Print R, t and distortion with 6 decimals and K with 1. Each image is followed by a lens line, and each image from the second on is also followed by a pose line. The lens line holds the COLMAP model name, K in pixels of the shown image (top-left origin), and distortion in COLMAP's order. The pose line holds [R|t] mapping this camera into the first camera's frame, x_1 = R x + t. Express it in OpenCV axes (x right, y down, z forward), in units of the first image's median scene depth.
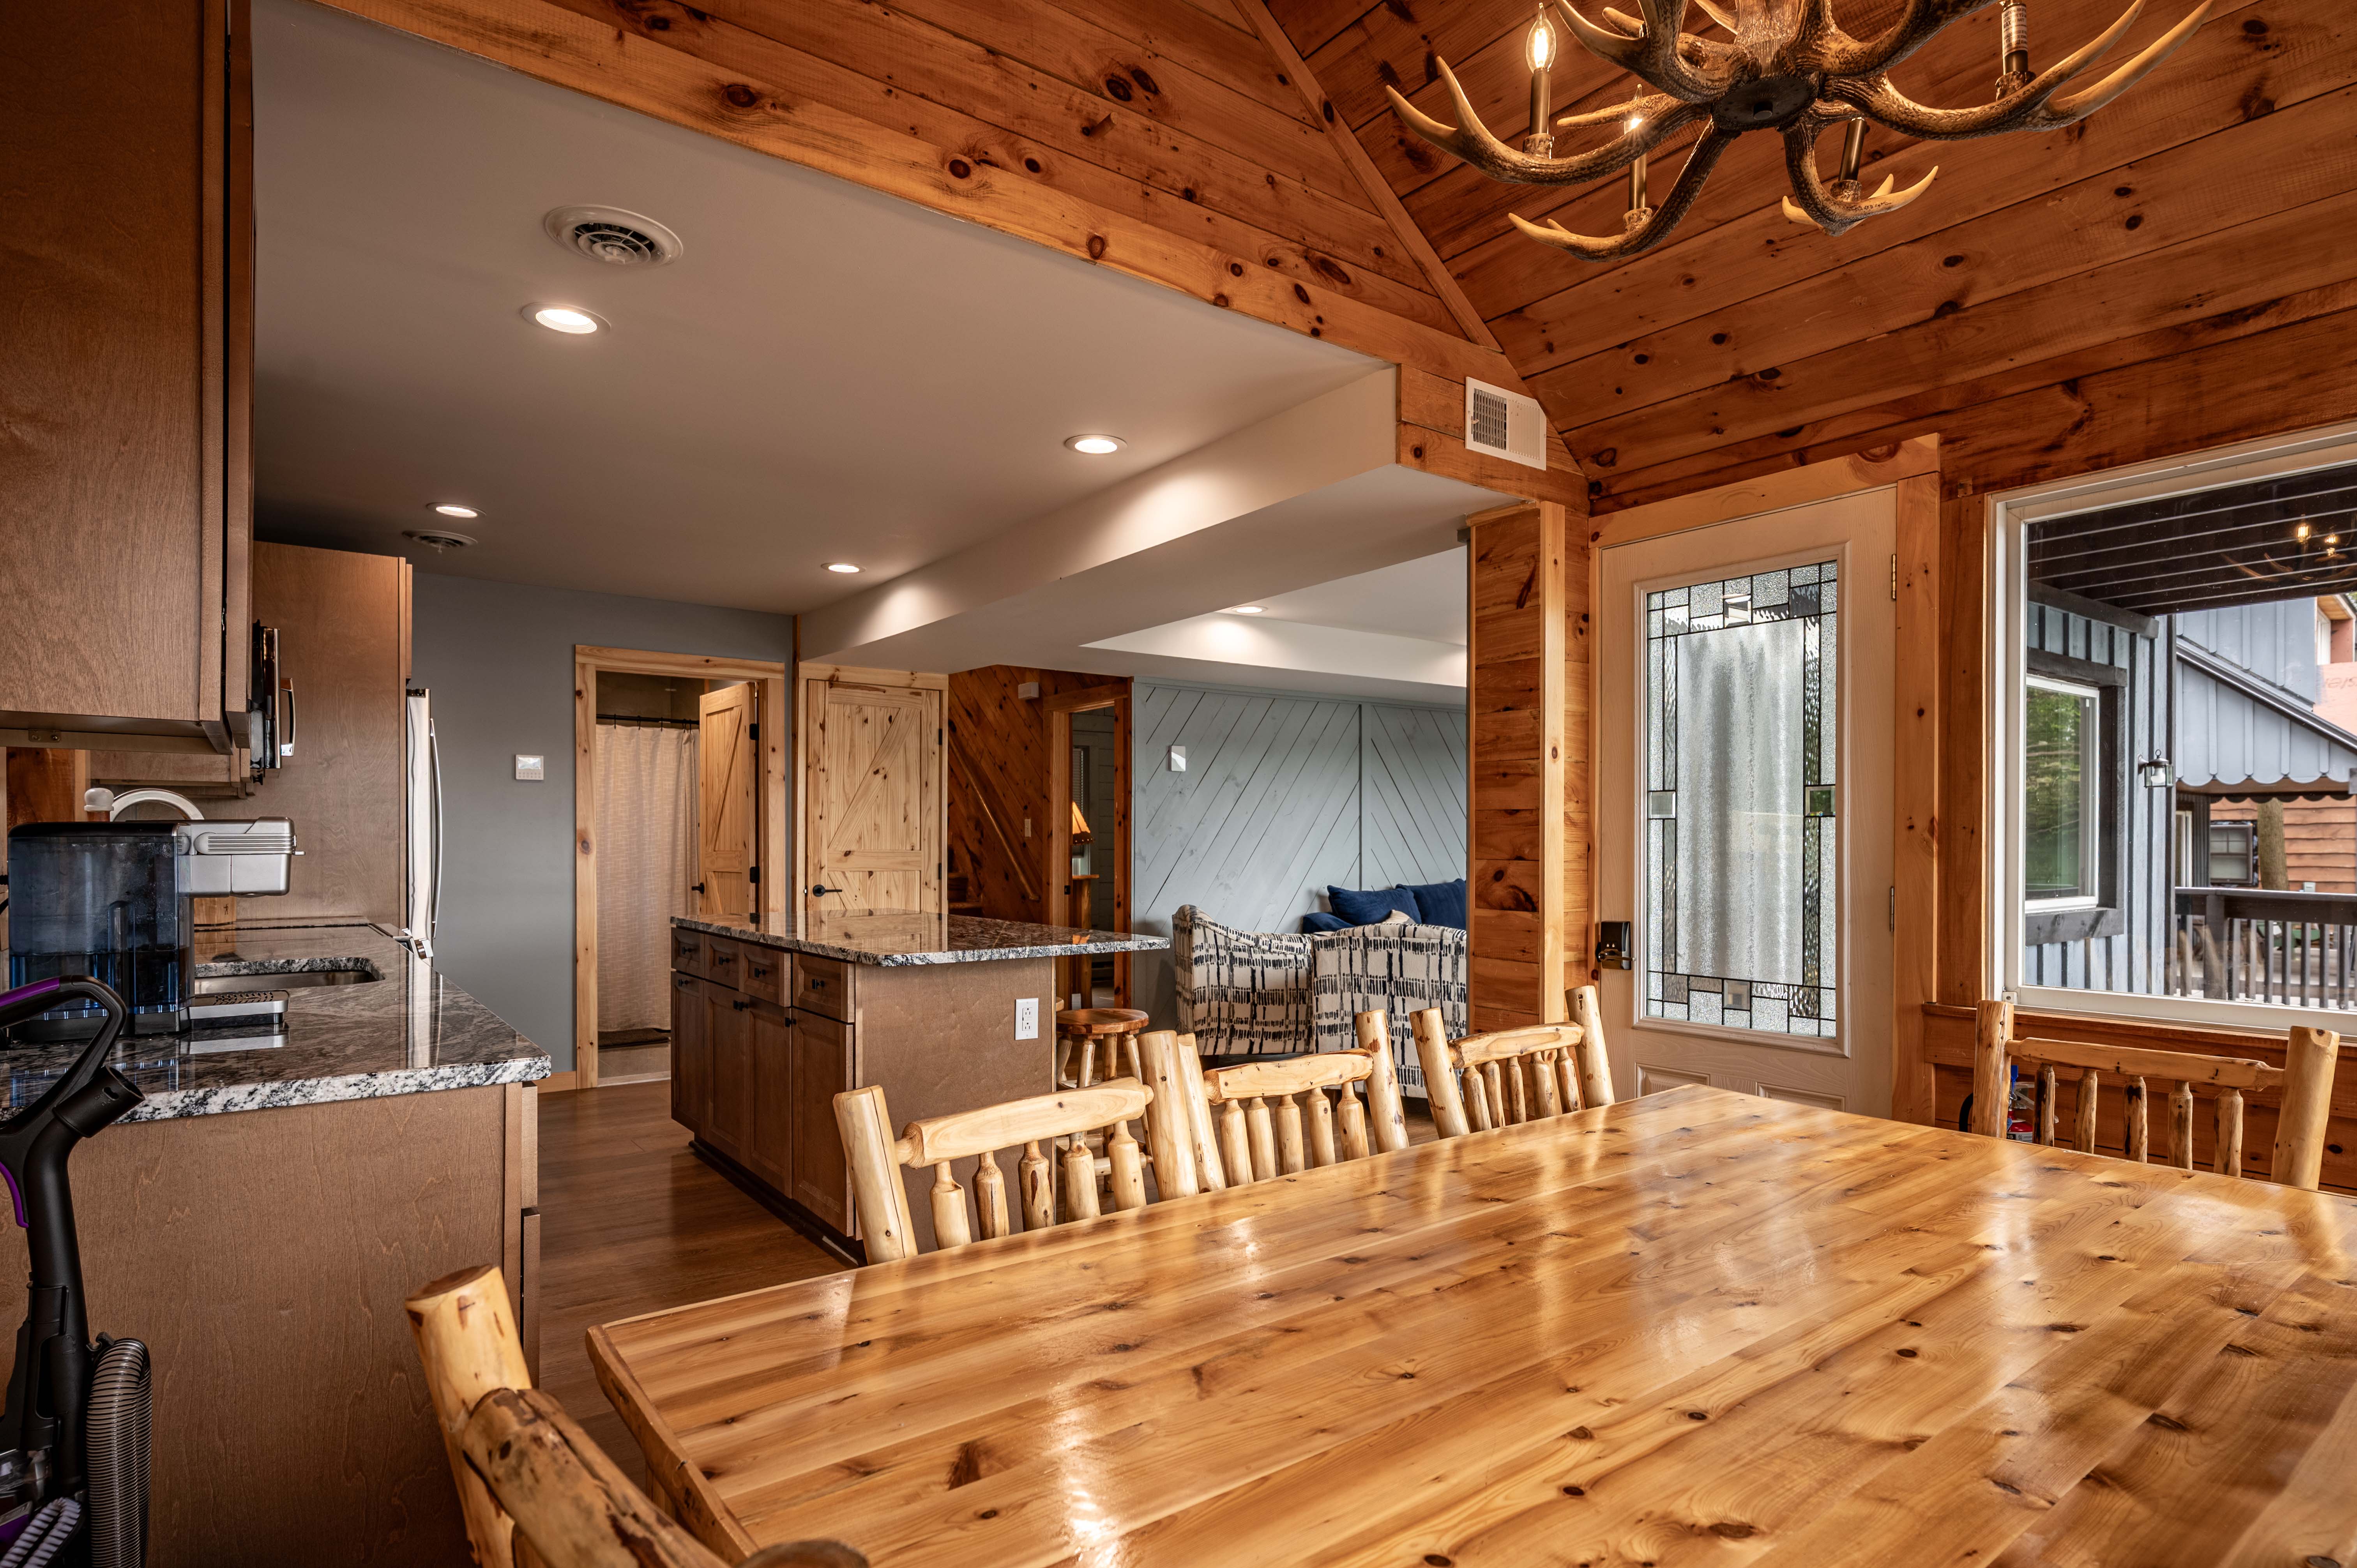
lens RADIAL K [[1235.2, 0, 1185.3], [0, 1235.2, 824.5], [0, 0, 1]] dist [-0.000417, 0.000192]
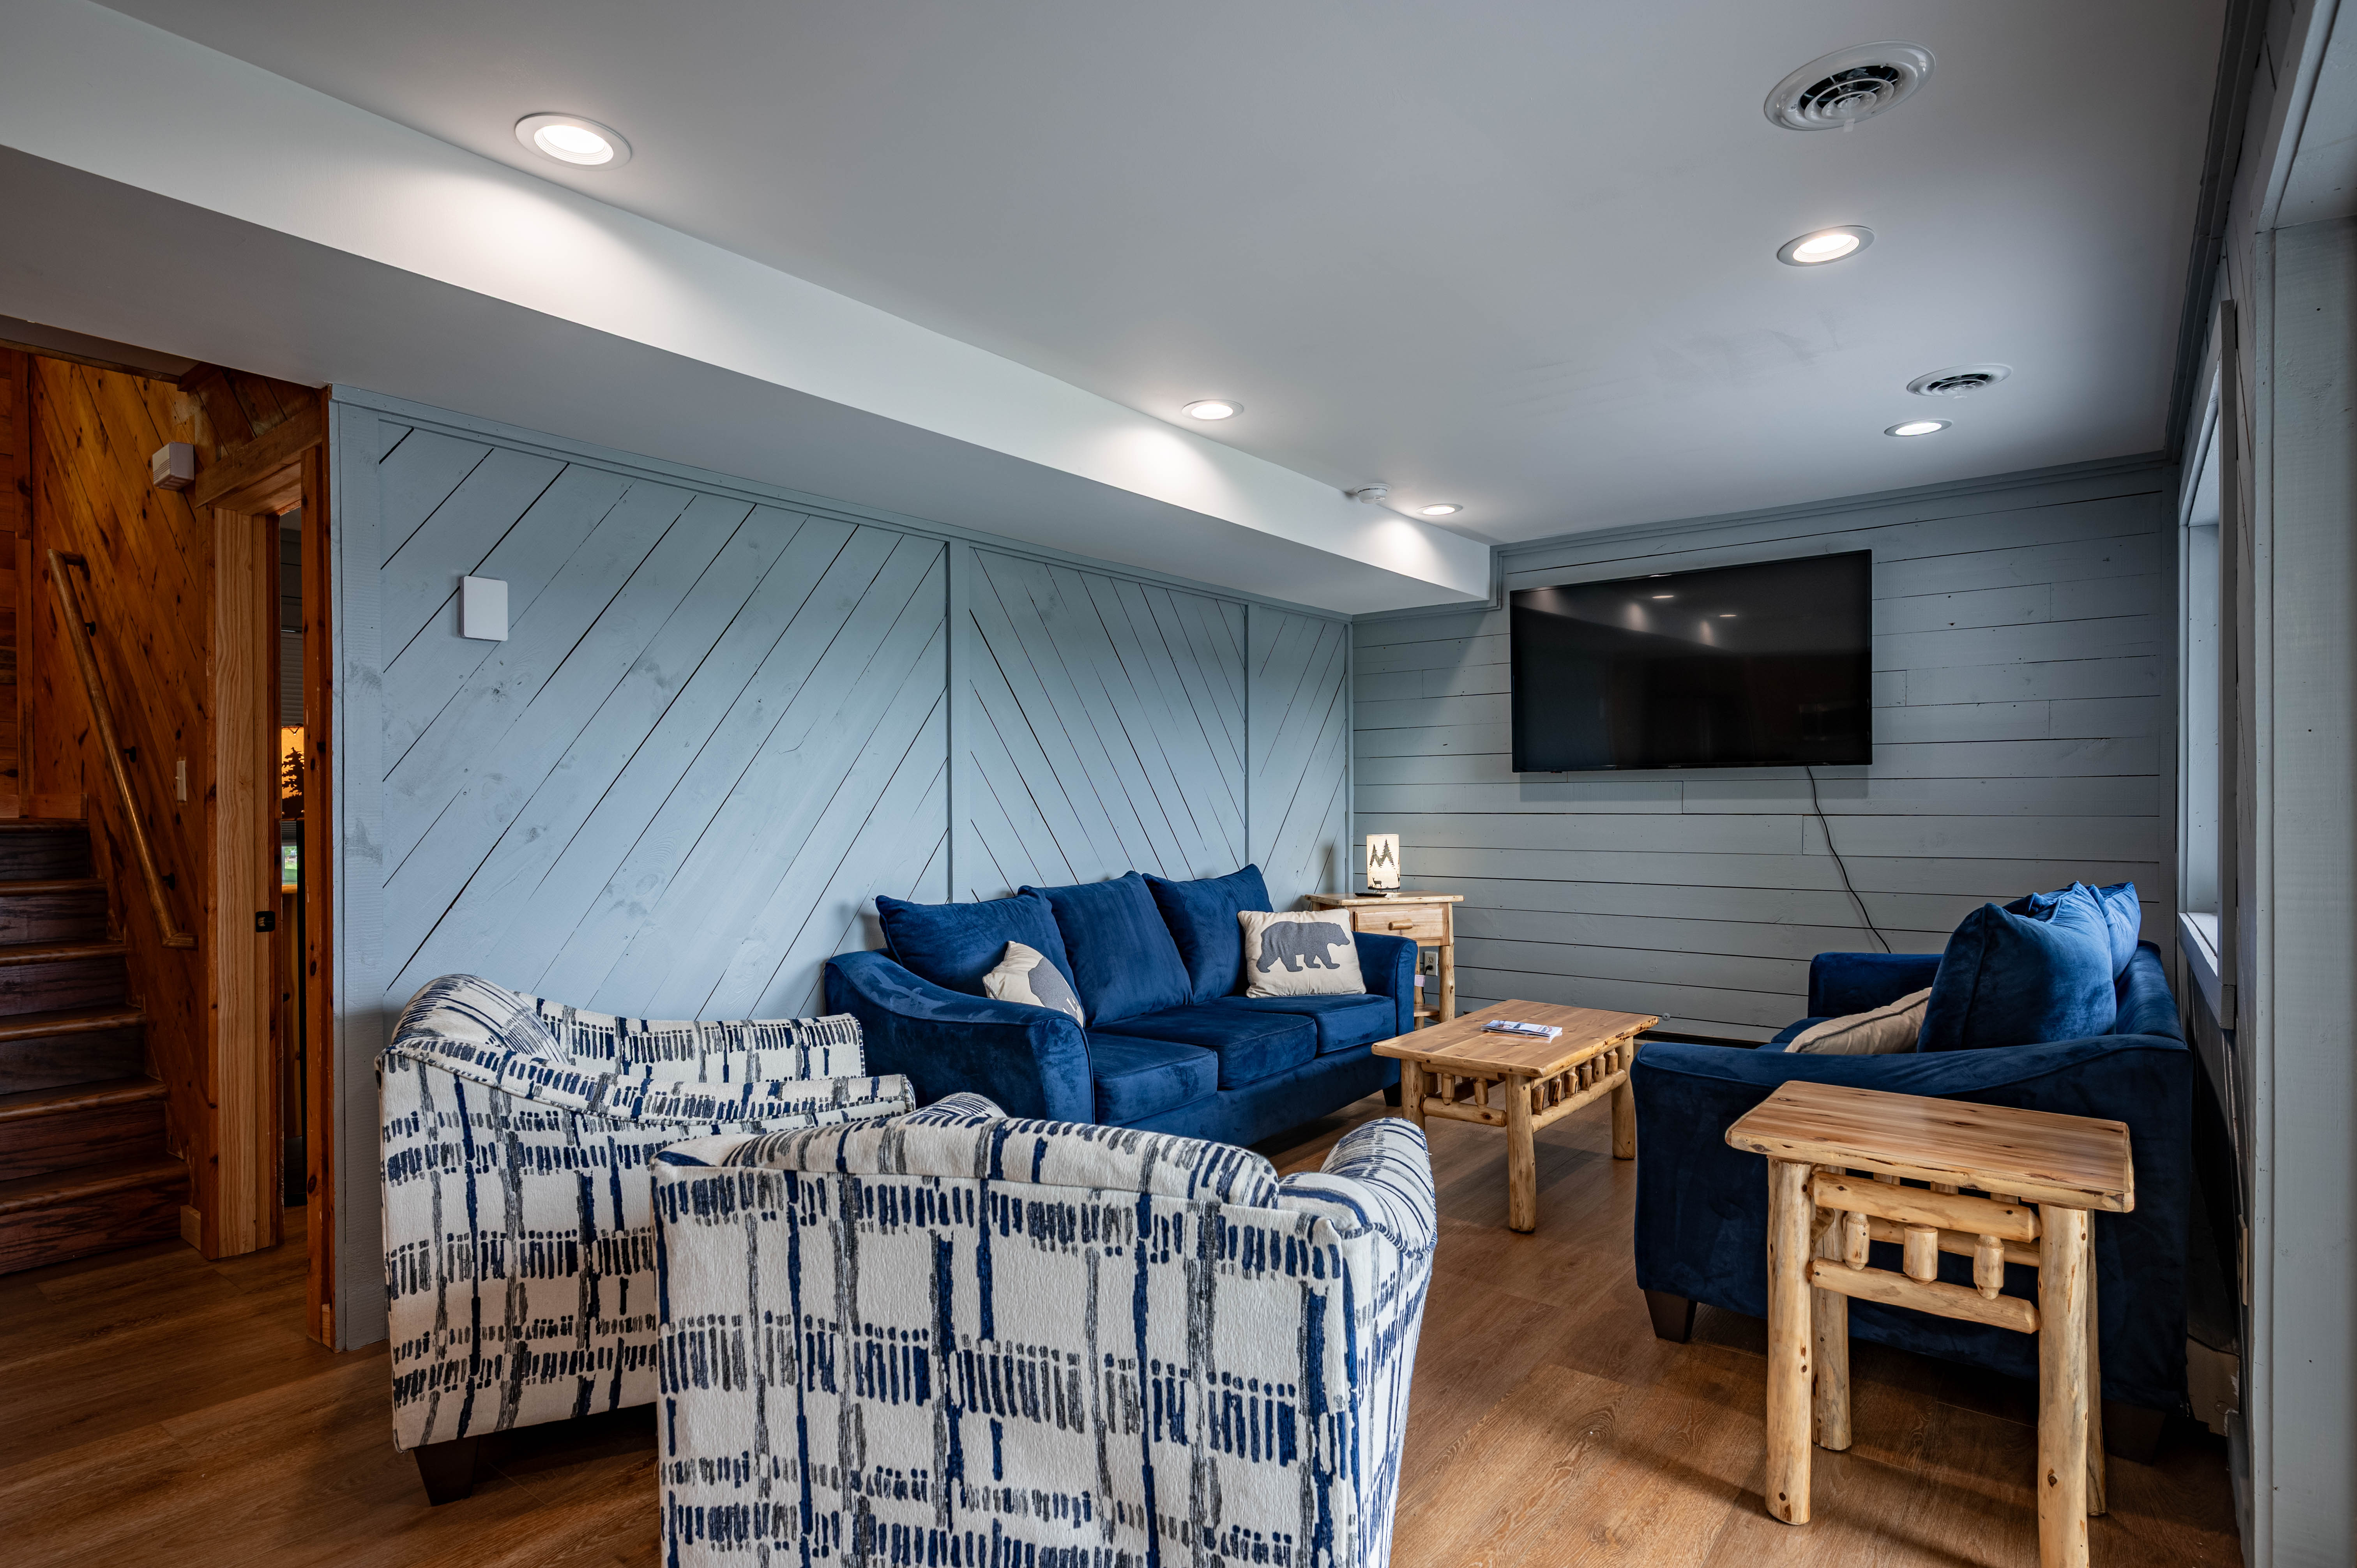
lens RADIAL K [[1235.2, 0, 1185.3], [0, 1235.2, 824.5], [0, 0, 1]] dist [-0.000417, 0.000192]
pose [[0.959621, -0.010385, 0.281103, 0.119783], [0.003042, 0.999643, 0.026545, 0.010380], [-0.281279, -0.024618, 0.959310, 0.623819]]
